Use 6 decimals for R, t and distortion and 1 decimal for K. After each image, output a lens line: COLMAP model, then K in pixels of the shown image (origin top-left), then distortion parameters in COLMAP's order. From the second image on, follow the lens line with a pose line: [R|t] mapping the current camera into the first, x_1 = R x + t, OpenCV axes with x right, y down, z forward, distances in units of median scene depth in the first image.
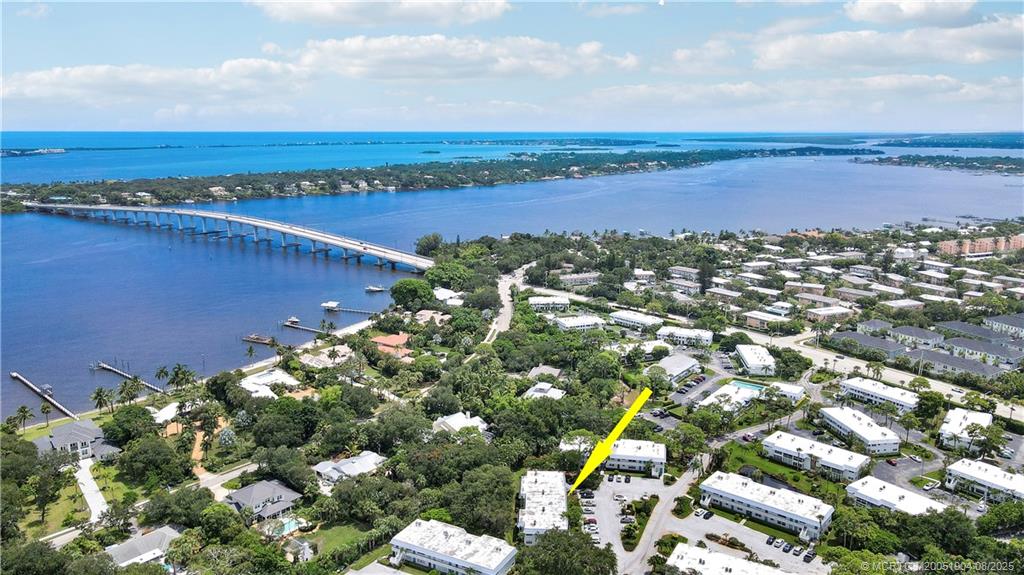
lens RADIAL K [[791.6, 0, 512.0], [0, 791.6, 287.5], [0, 0, 1]] dist [0.060611, 0.009693]
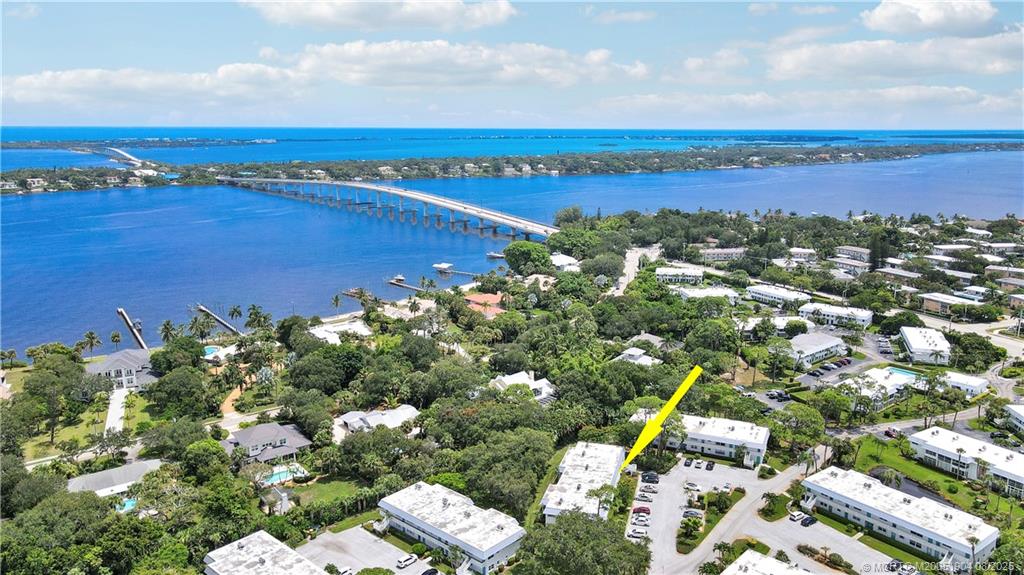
lens RADIAL K [[791.6, 0, 512.0], [0, 791.6, 287.5], [0, 0, 1]] dist [0.060611, 0.009693]
pose [[0.974118, 0.051529, -0.220086, 0.088272], [-0.051169, 0.998663, 0.007341, 0.053220], [0.220170, 0.004111, 0.975453, 0.147965]]
